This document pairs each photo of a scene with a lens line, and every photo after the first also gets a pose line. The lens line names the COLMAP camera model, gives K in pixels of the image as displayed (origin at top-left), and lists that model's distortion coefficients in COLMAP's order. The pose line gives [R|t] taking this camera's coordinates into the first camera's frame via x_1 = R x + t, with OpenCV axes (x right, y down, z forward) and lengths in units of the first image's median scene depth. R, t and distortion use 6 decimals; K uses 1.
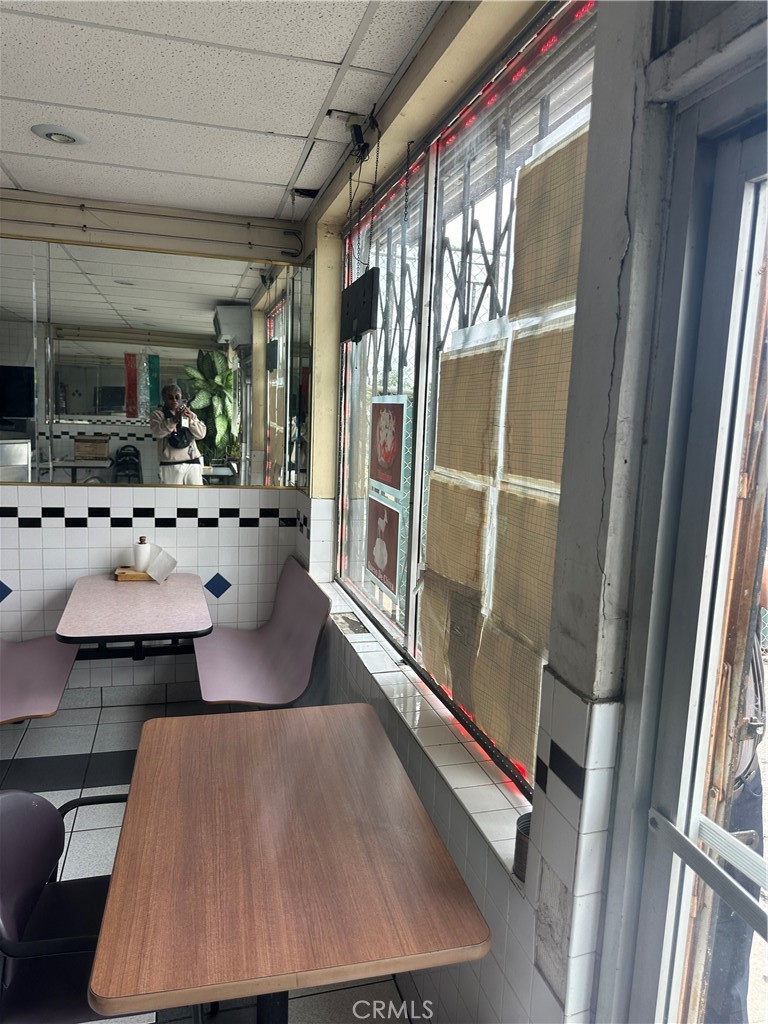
lens RADIAL K [[725.7, 0, 389.5], [0, 725.7, 518.7], [0, 0, 1]] dist [0.068985, -0.069342]
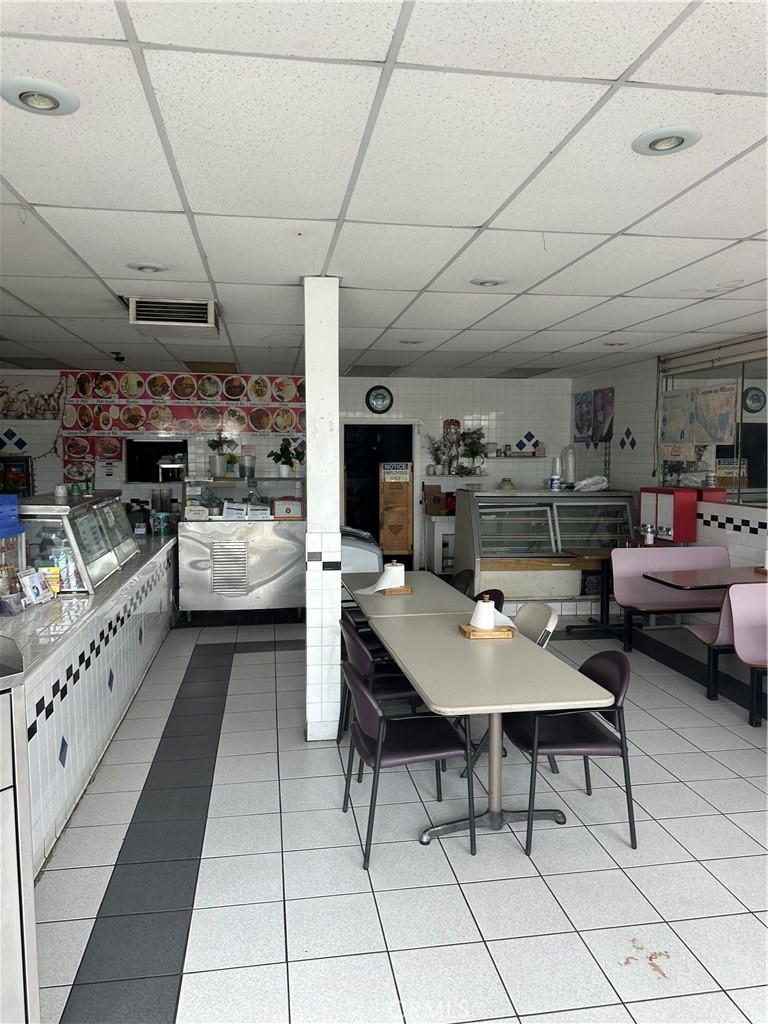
lens RADIAL K [[725.7, 0, 375.0], [0, 725.7, 514.5], [0, 0, 1]] dist [0.068985, -0.069342]
pose [[-0.117702, 0.040558, -0.992220, 1.304020], [-0.142326, 0.988161, 0.057275, -0.002831], [0.982797, 0.147960, -0.110536, 0.385793]]
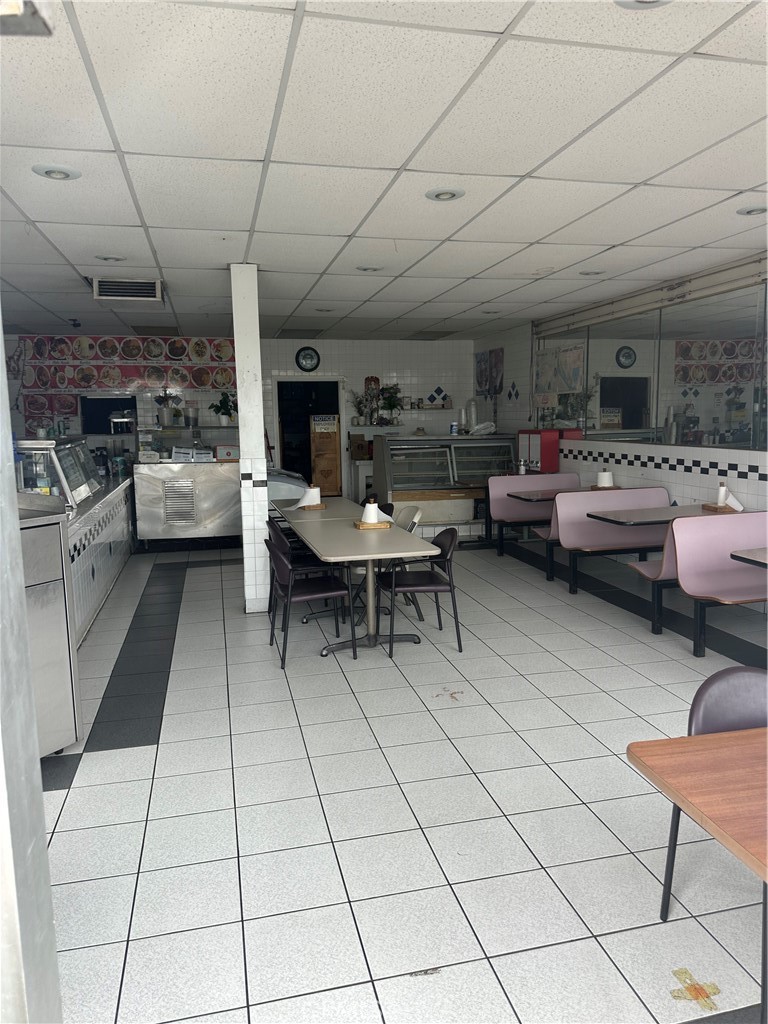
lens RADIAL K [[725.7, 0, 385.8], [0, 725.7, 520.5], [0, 0, 1]] dist [0.068985, -0.069342]
pose [[-0.031645, 0.100267, -0.994457, 2.549333], [-0.123607, 0.986925, 0.103441, 0.123816], [0.991827, 0.126196, -0.018838, 0.759476]]
